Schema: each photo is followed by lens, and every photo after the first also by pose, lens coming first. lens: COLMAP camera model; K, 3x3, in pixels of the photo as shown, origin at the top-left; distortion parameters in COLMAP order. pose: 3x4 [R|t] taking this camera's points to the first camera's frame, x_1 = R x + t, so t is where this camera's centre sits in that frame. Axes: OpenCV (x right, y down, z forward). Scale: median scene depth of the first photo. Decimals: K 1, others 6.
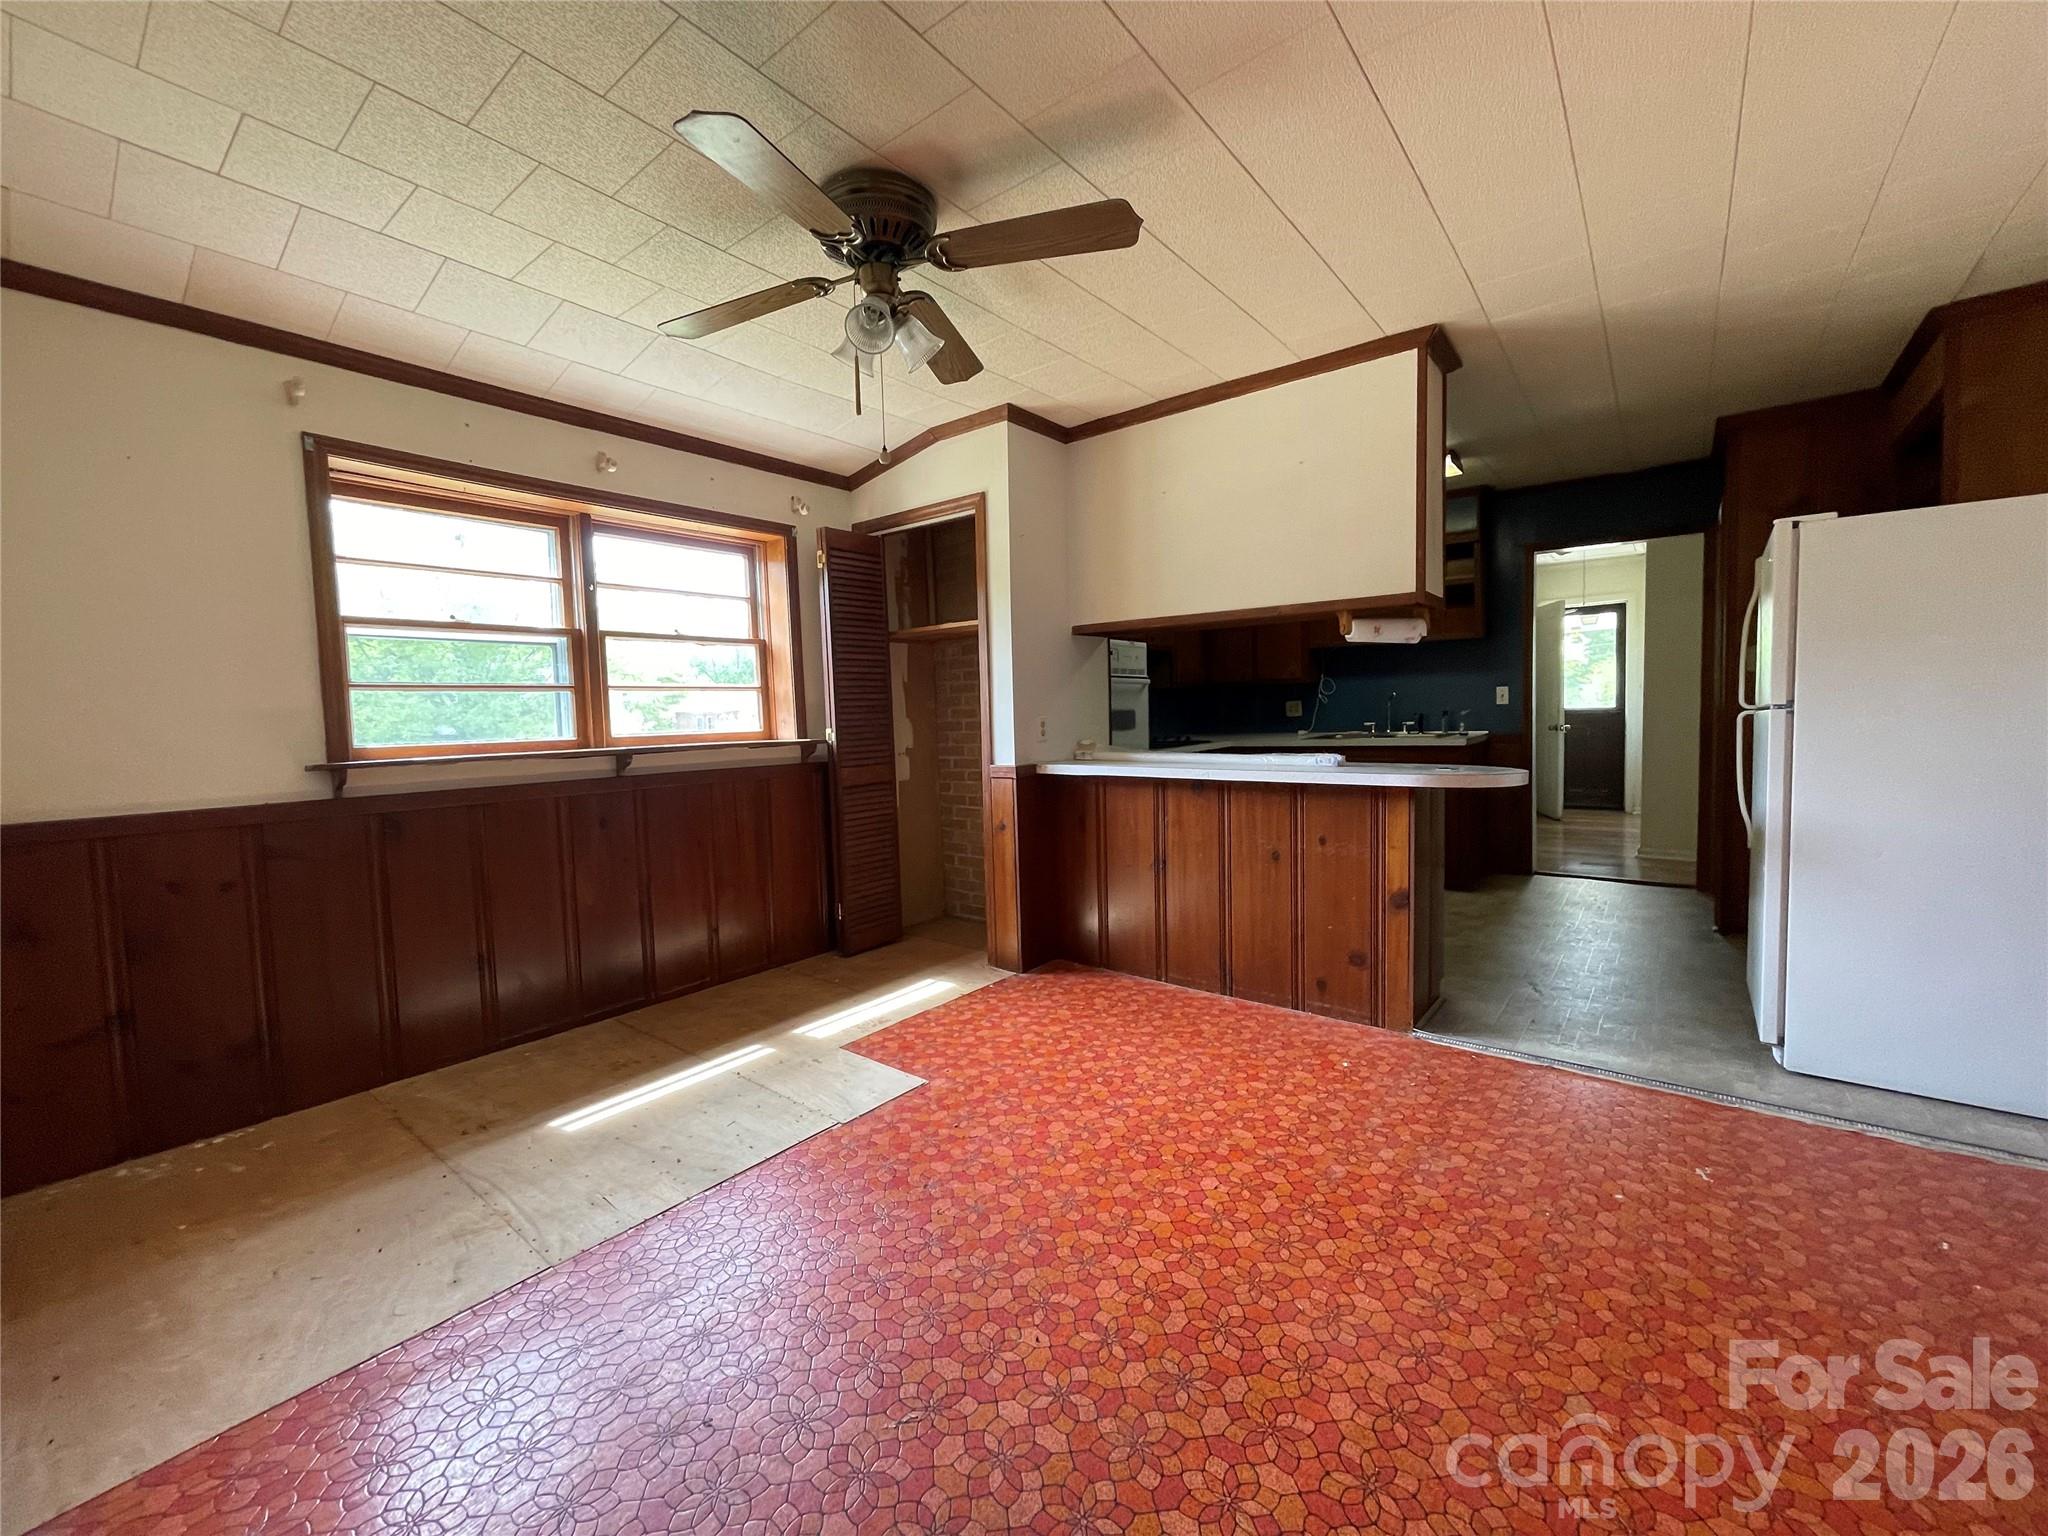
lens RADIAL K [[825.9, 0, 1016.4], [0, 825.9, 756.5], [0, 0, 1]] dist [-0.001202, 0.001110]
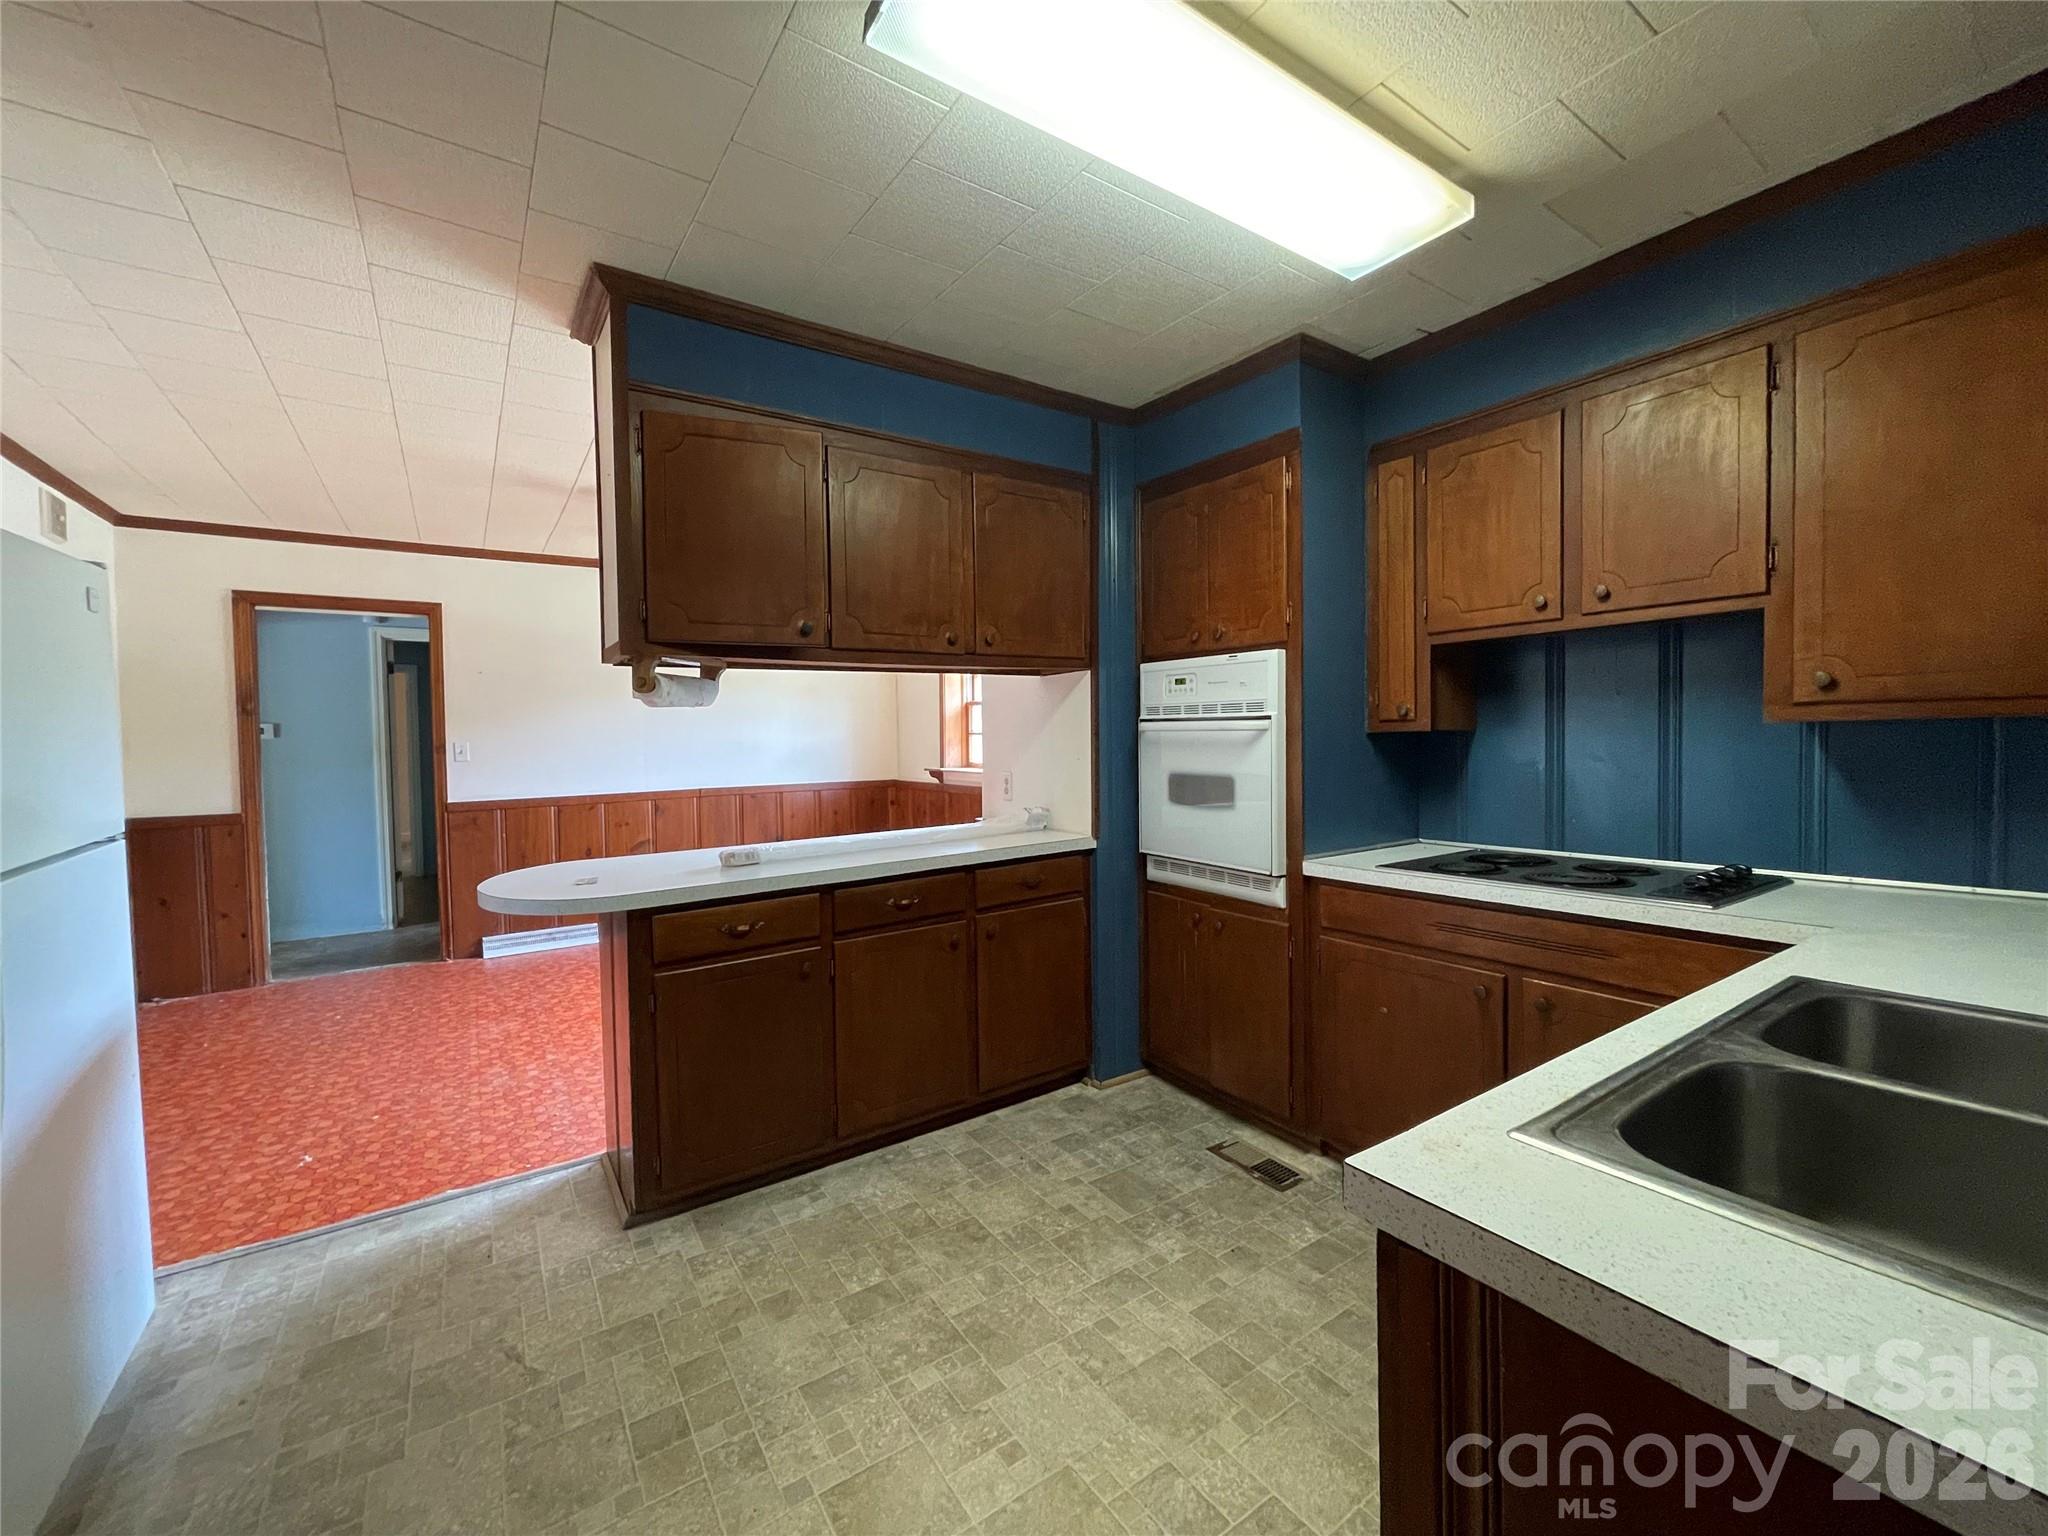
lens RADIAL K [[825.9, 0, 1024.0], [0, 825.9, 759.2], [0, 0, 1]] dist [-0.001202, 0.001110]
pose [[-0.291235, 0.059183, -0.954819, 1.145505], [-0.028951, 0.997082, 0.070634, -0.164047], [0.956213, 0.048214, -0.288672, 1.625688]]
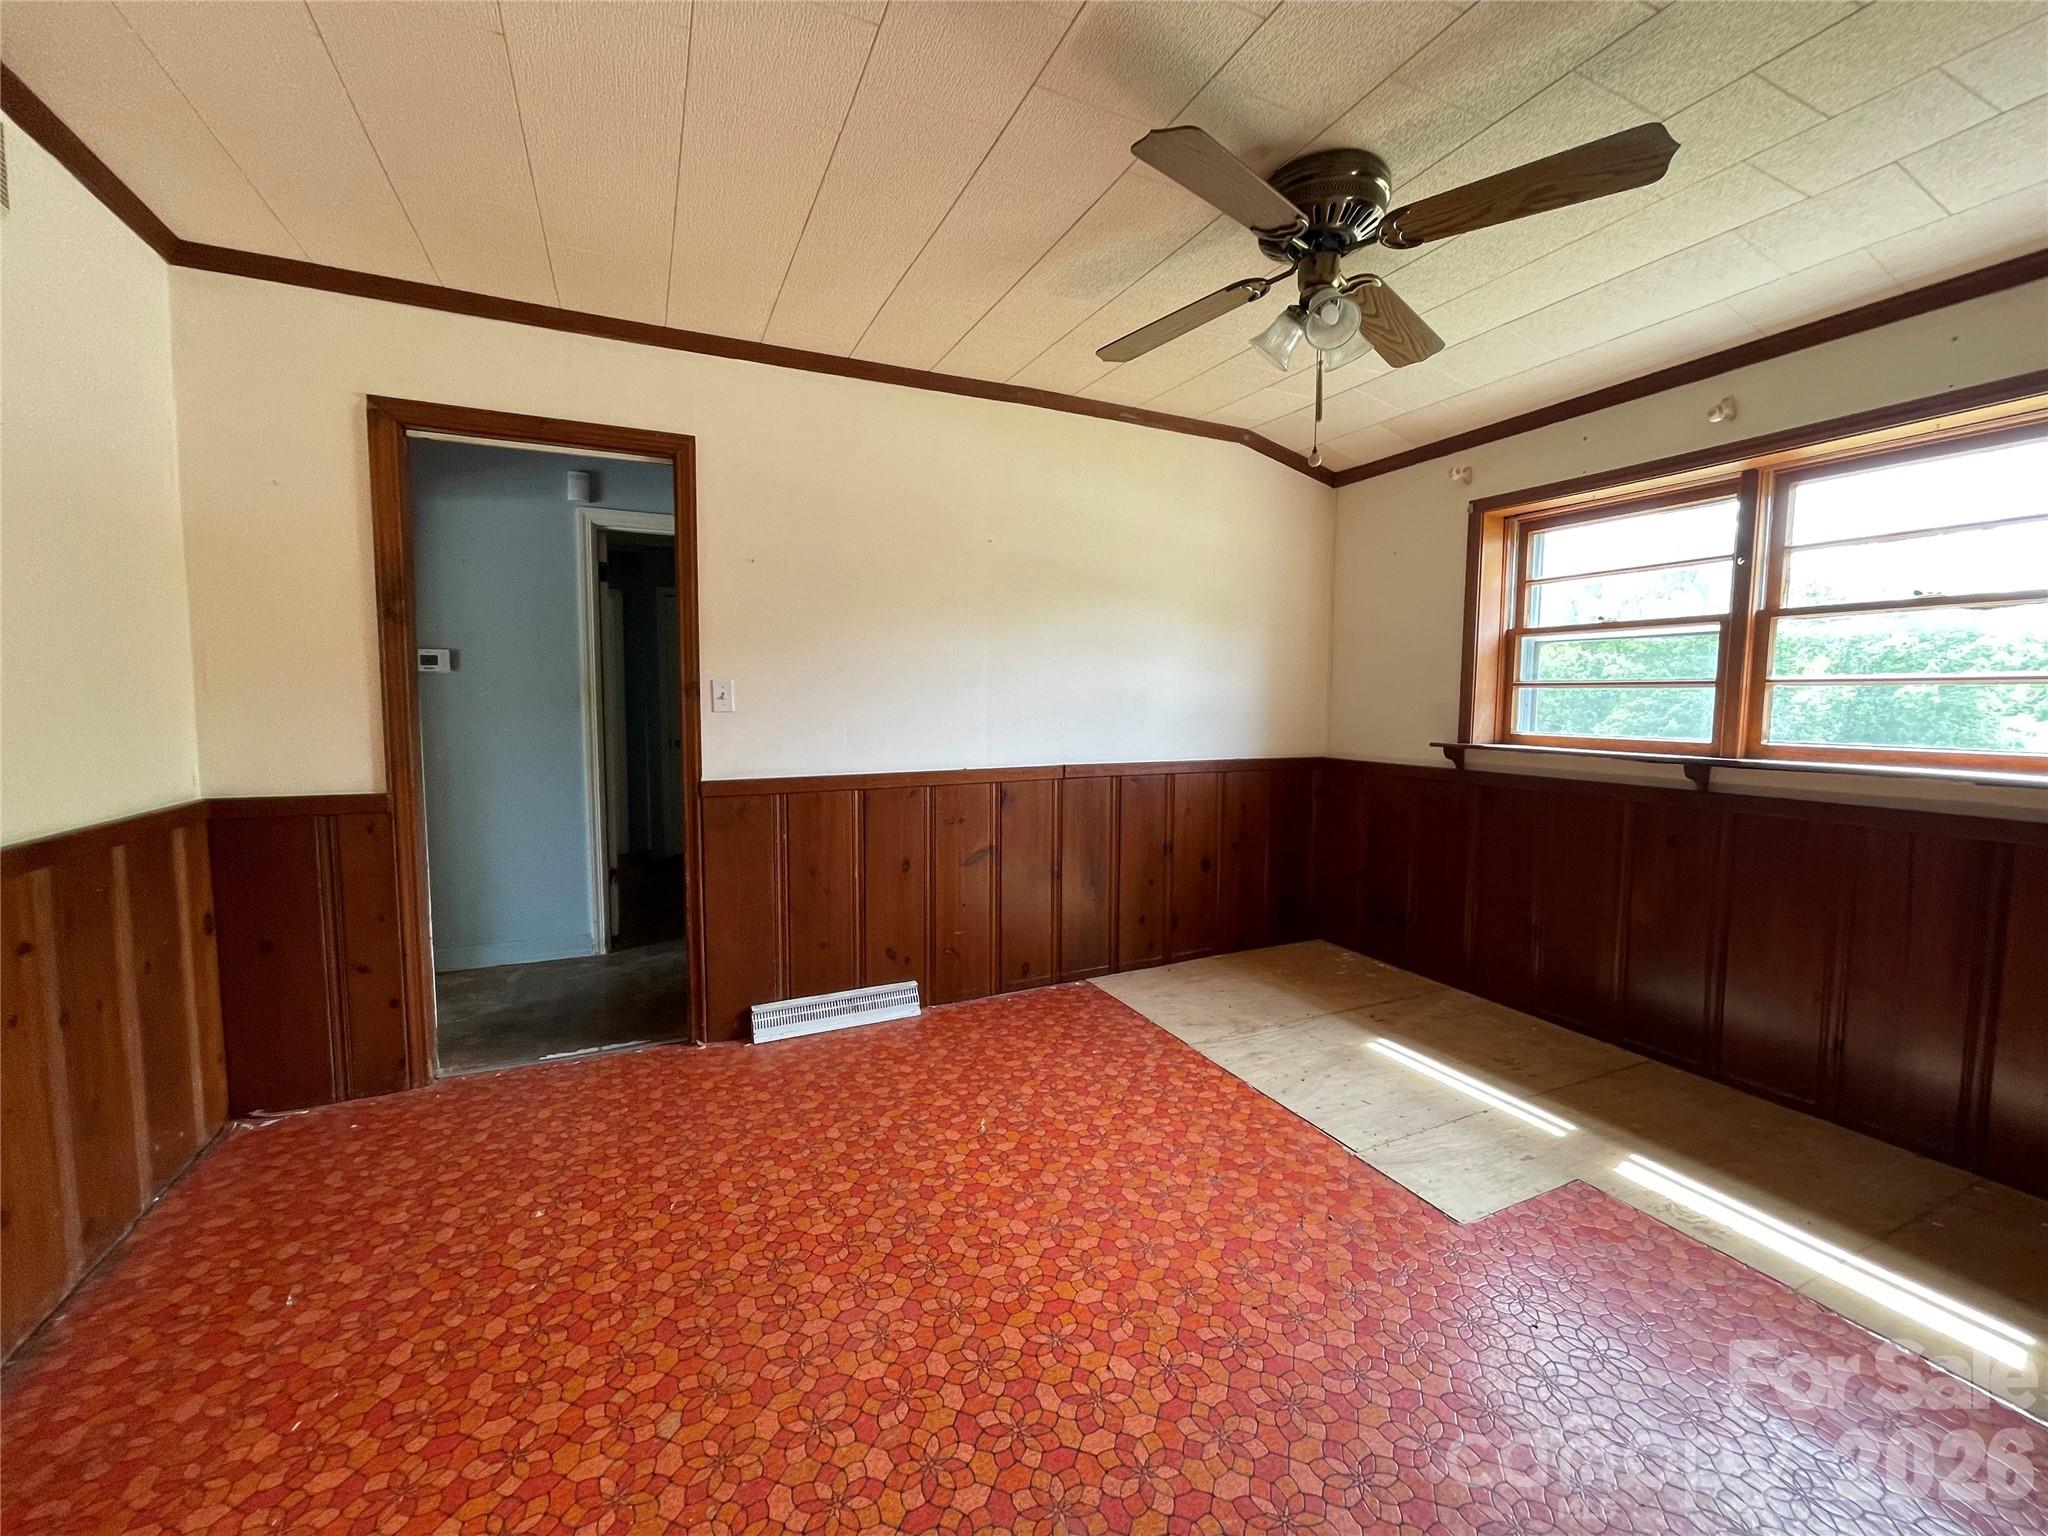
lens RADIAL K [[825.9, 0, 1020.7], [0, 825.9, 752.9], [0, 0, 1]] dist [-0.001202, 0.001110]
pose [[-0.440381, 0.084861, -0.893792, 0.614773], [-0.041379, 0.992547, 0.114625, -0.088513], [0.896857, 0.087463, -0.433587, 0.811441]]
